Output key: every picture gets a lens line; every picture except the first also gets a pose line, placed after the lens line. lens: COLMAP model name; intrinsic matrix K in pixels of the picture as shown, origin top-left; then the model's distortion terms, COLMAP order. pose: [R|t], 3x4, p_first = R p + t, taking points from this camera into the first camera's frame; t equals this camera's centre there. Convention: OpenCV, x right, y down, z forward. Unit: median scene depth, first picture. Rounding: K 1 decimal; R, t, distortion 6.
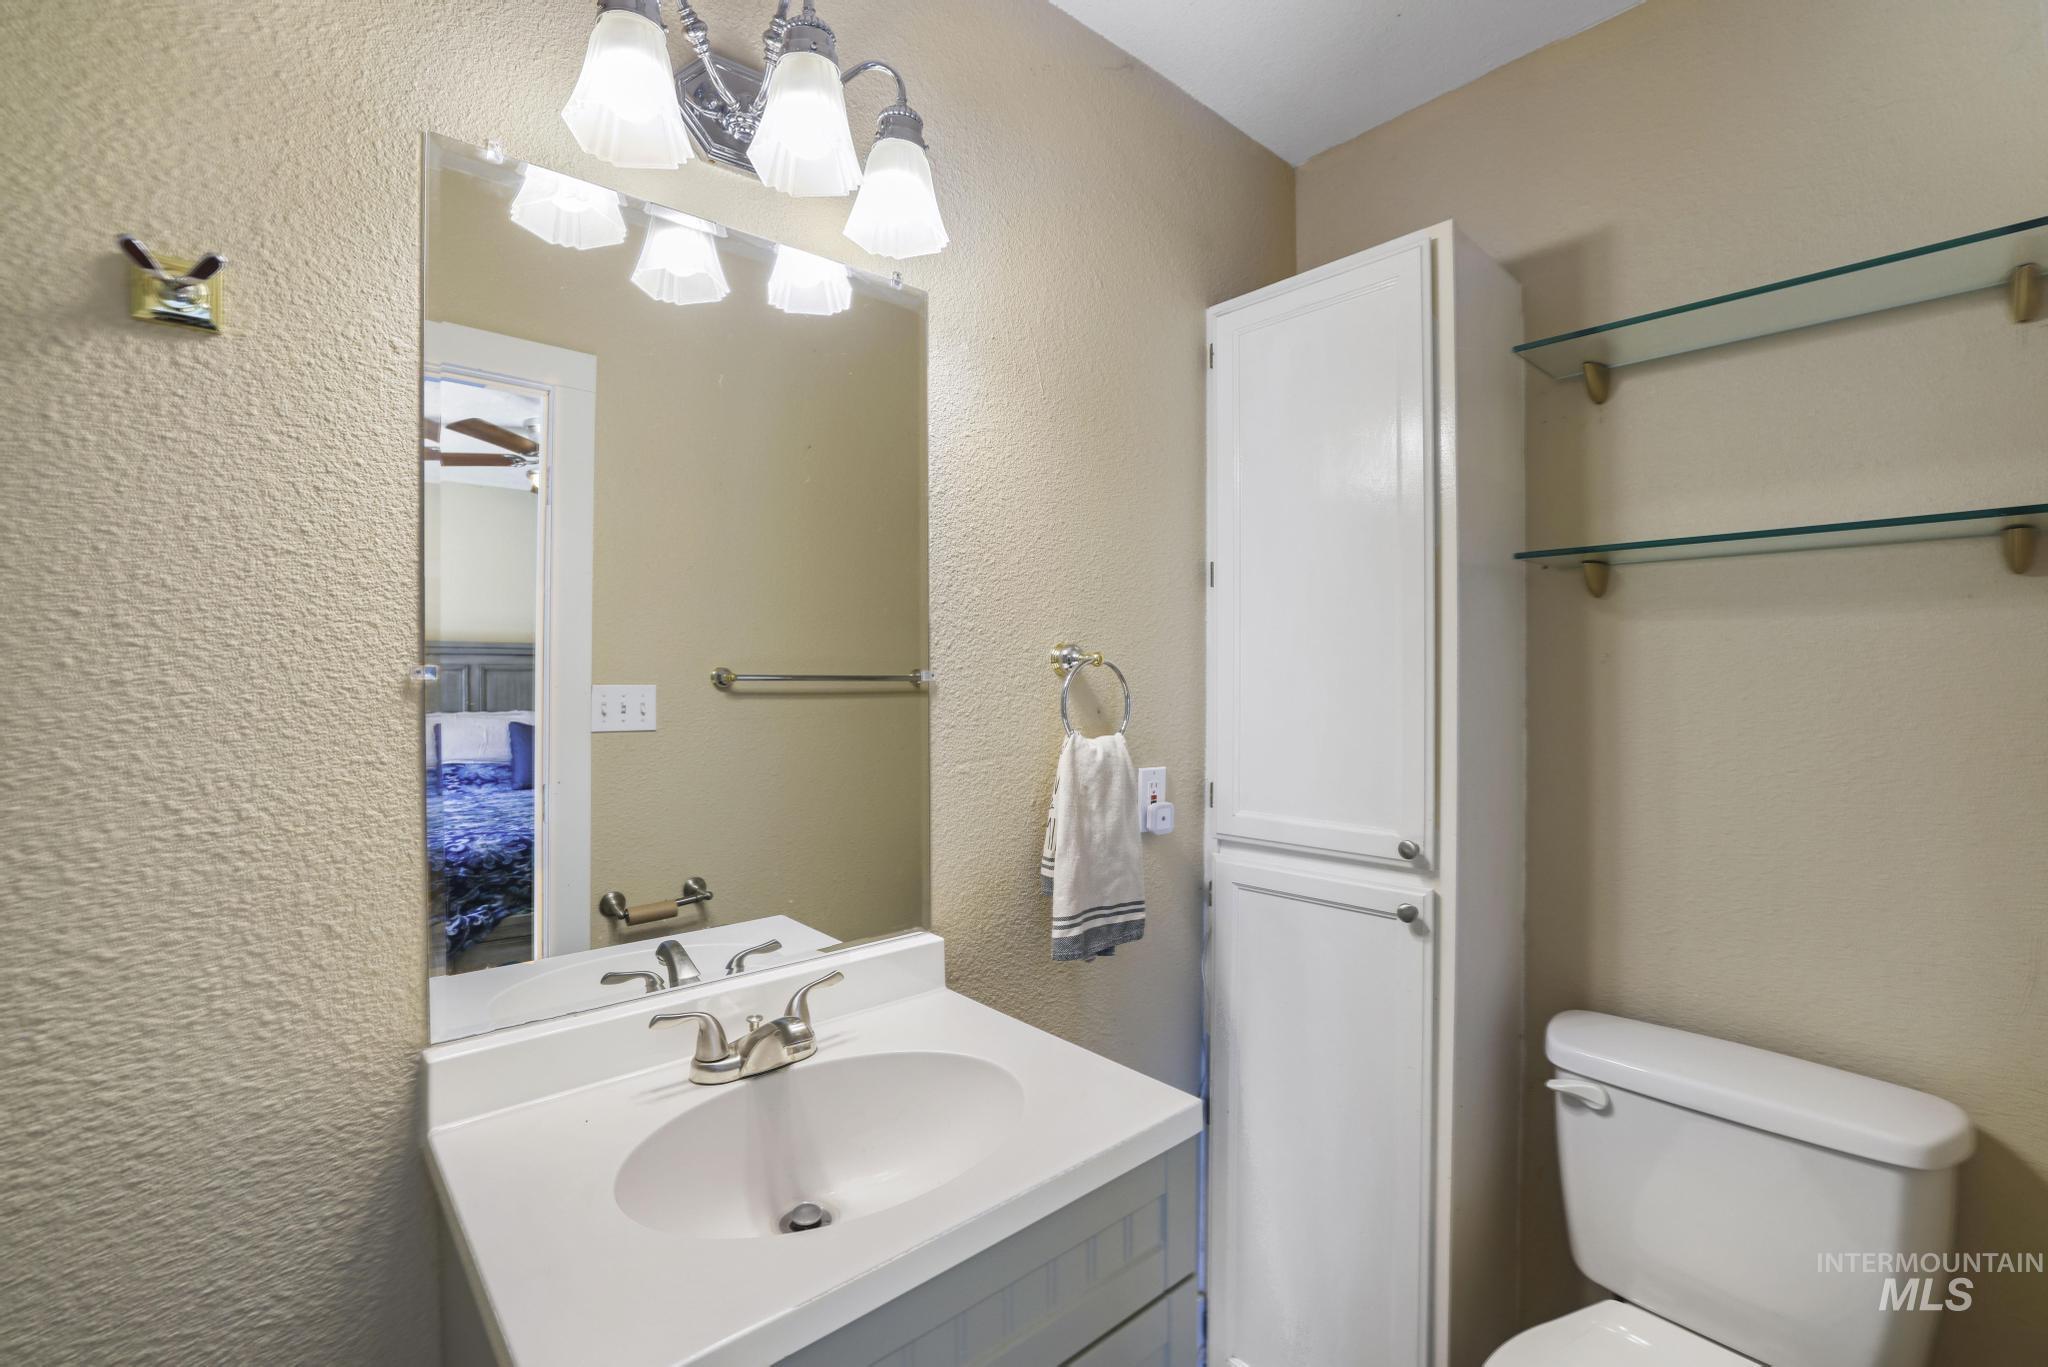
lens RADIAL K [[894.7, 0, 1014.6], [0, 894.7, 686.6], [0, 0, 1]] dist [-0.037538, 0.007964]
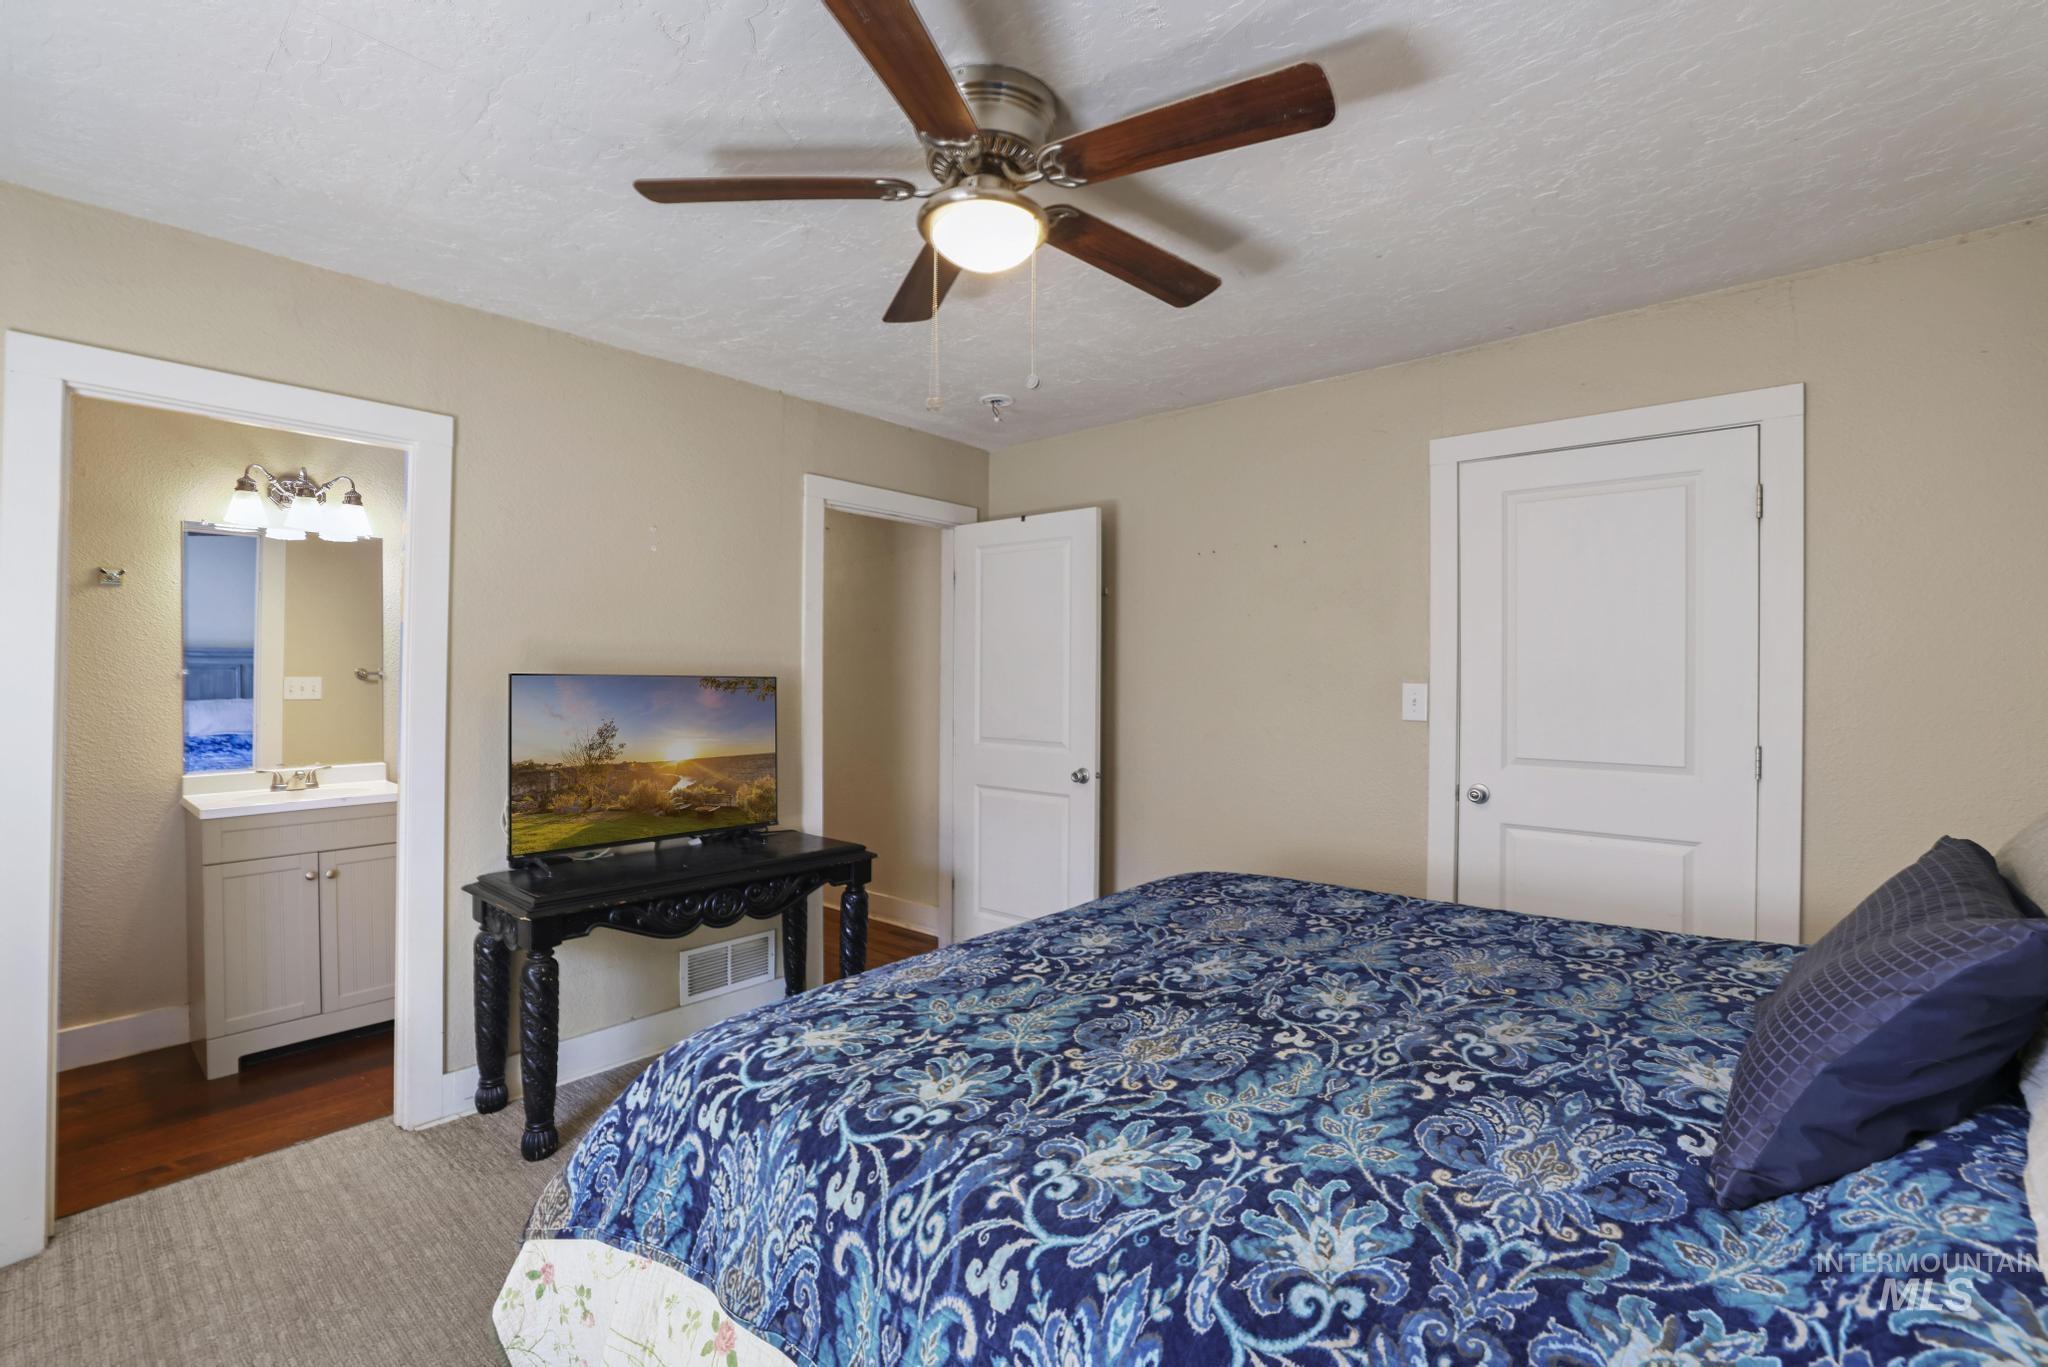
lens RADIAL K [[894.7, 0, 1019.5], [0, 894.7, 690.8], [0, 0, 1]] dist [-0.037538, 0.007964]
pose [[0.985775, 0.007345, 0.167911, 0.772922], [-0.008955, 0.999921, 0.008837, -0.000456], [-0.167832, -0.010215, 0.985763, -1.129796]]
